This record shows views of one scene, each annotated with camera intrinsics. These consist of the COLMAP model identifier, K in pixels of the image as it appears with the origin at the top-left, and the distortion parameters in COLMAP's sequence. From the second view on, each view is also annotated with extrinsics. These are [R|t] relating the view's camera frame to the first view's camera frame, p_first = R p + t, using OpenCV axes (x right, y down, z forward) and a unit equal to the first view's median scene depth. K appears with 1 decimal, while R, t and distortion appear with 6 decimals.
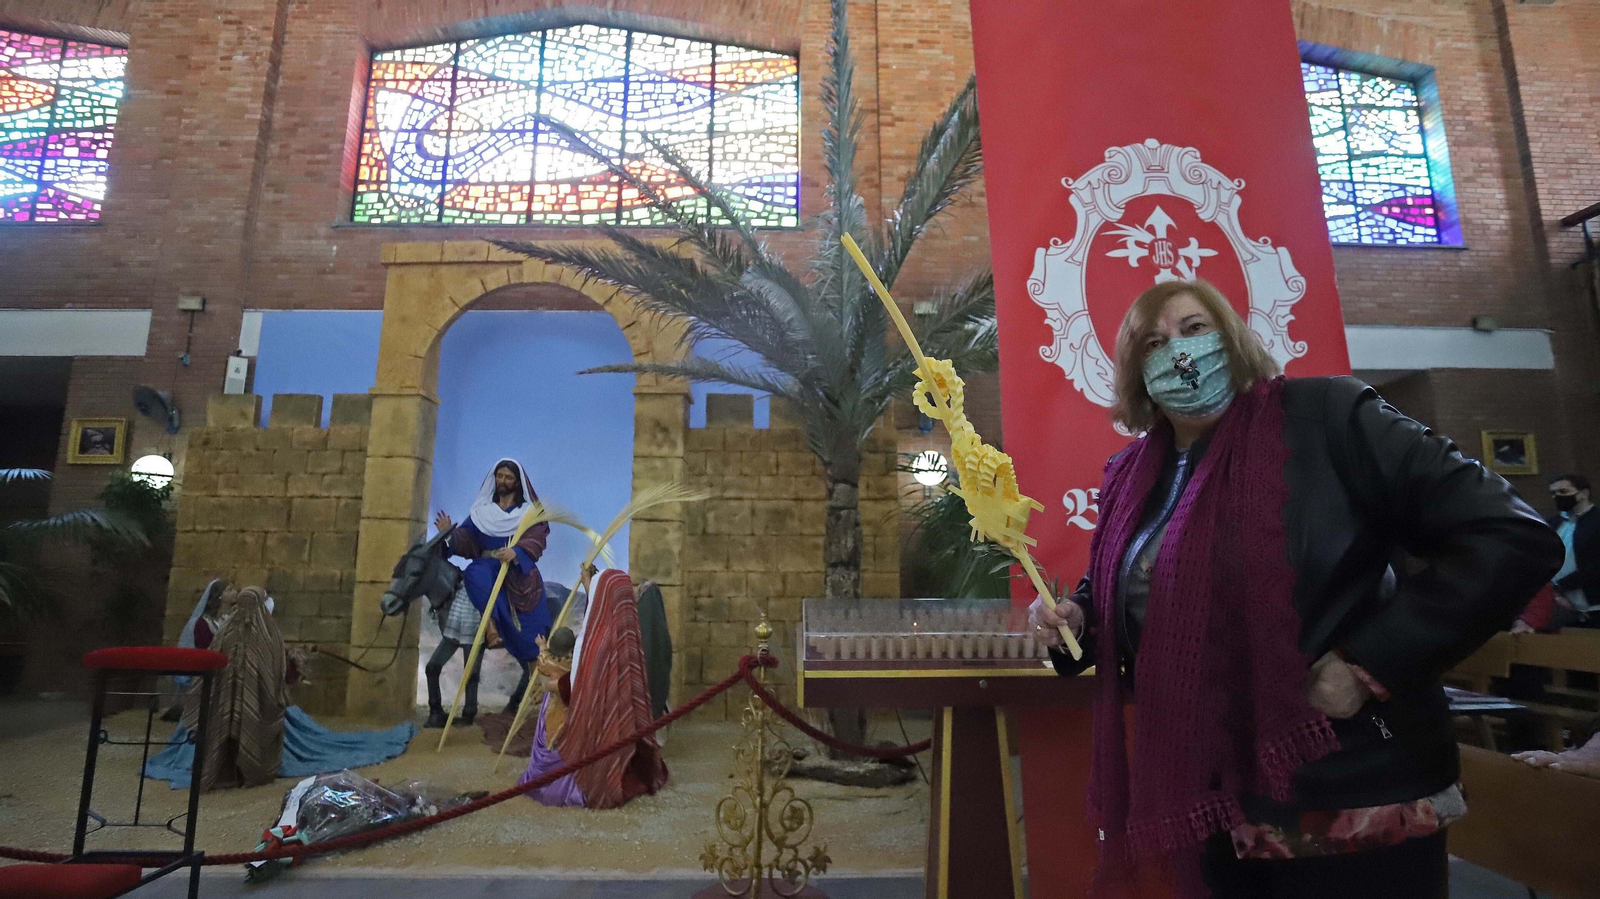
lens RADIAL K [[764.5, 0, 786.0], [0, 764.5, 454.5], [0, 0, 1]] dist [-0.051735, 0.017949]
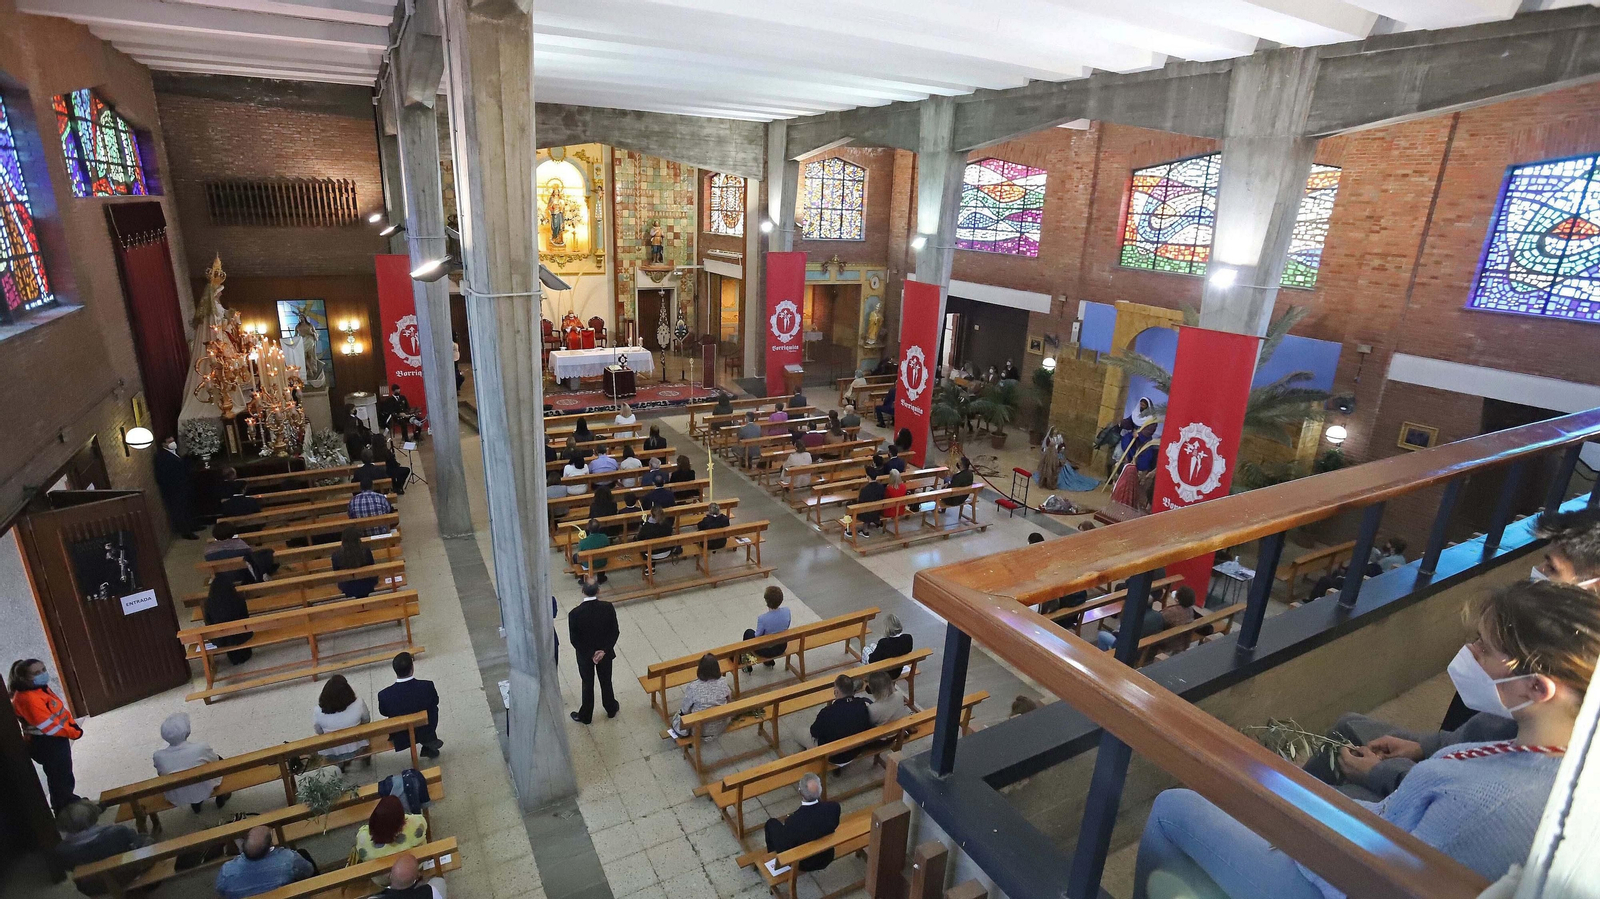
lens RADIAL K [[764.5, 0, 796.1], [0, 764.5, 455.9], [0, 0, 1]] dist [-0.051735, 0.017949]
pose [[0.453061, 0.287135, -0.843972, 1.296518], [0.114300, 0.920186, 0.374424, -0.883885], [0.884121, -0.266103, 0.384081, -1.089734]]
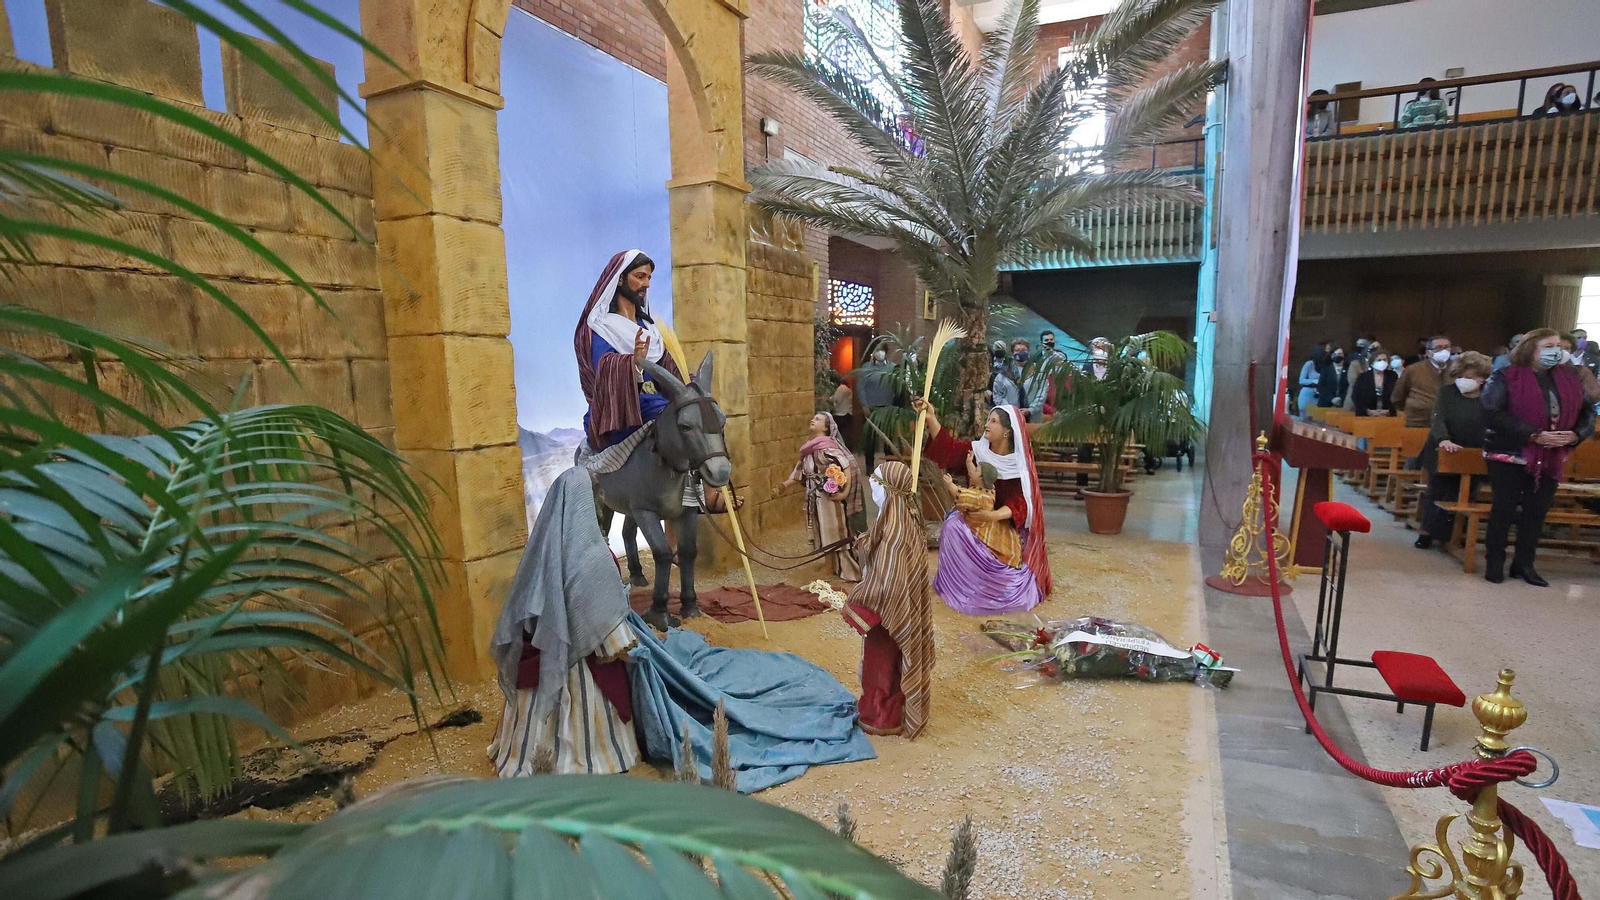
lens RADIAL K [[795.7, 0, 778.3], [0, 795.7, 481.4], [0, 0, 1]] dist [-0.038706, 0.002698]
pose [[0.474406, -0.139642, 0.869160, -0.906918], [-0.130509, 0.965271, 0.226319, 0.026668], [-0.870578, -0.220800, 0.439705, 0.499189]]
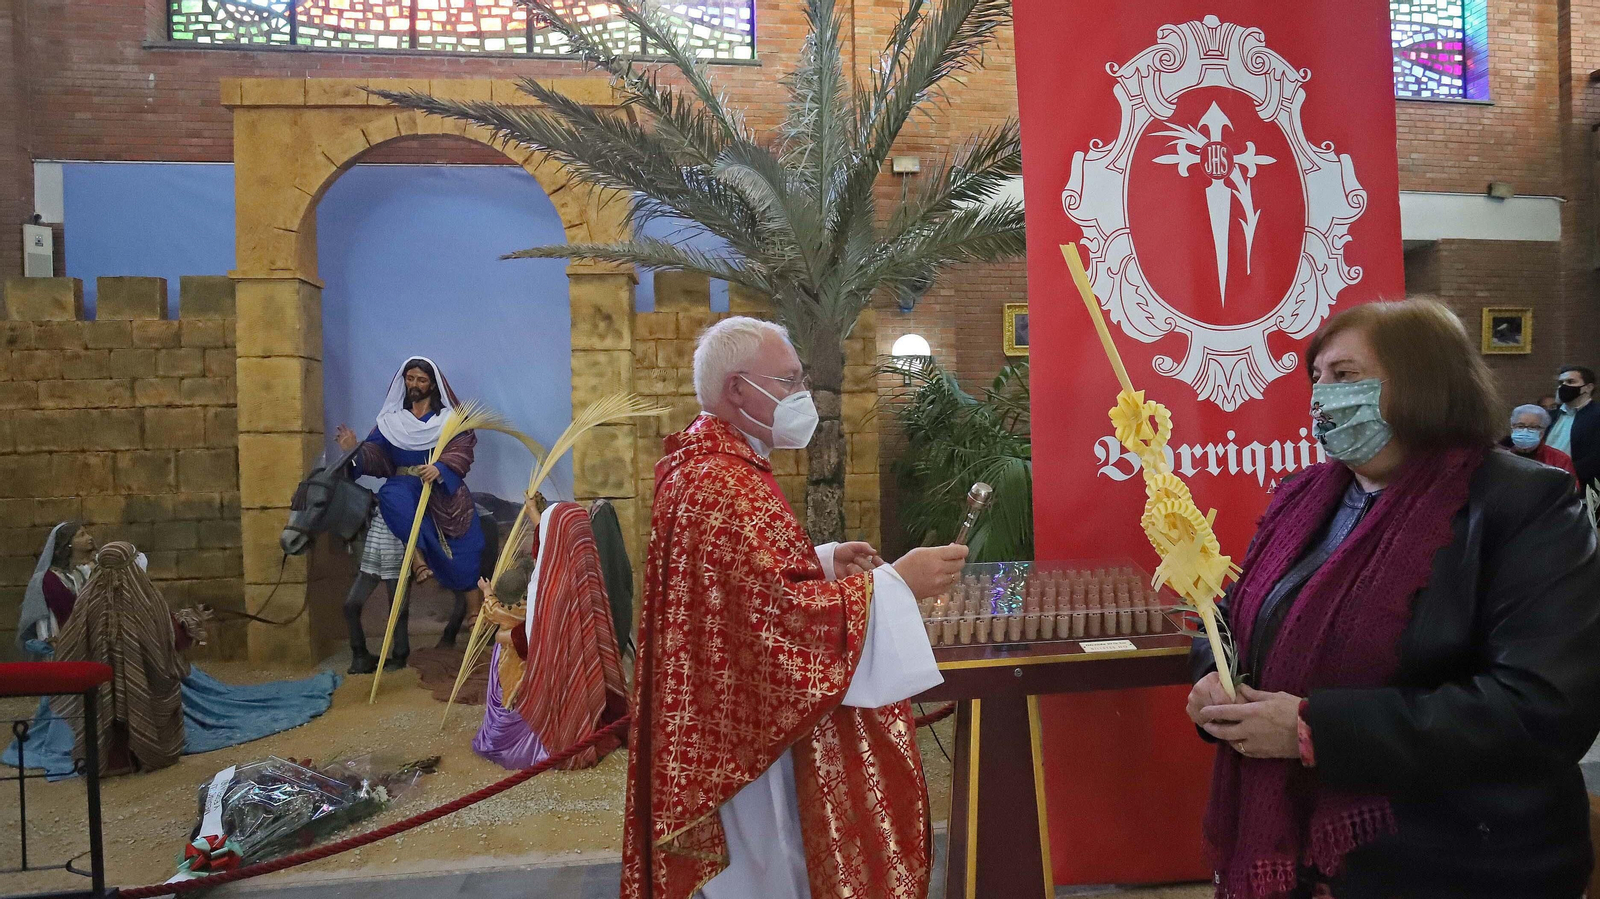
lens RADIAL K [[849.6, 0, 828.7], [0, 849.6, 454.9], [0, 0, 1]] dist [-0.043589, 0.016173]
pose [[0.992898, -0.029482, 0.115260, -0.026362], [0.008347, 0.983684, 0.179710, -0.048253], [-0.118678, -0.177472, 0.976944, 0.023378]]
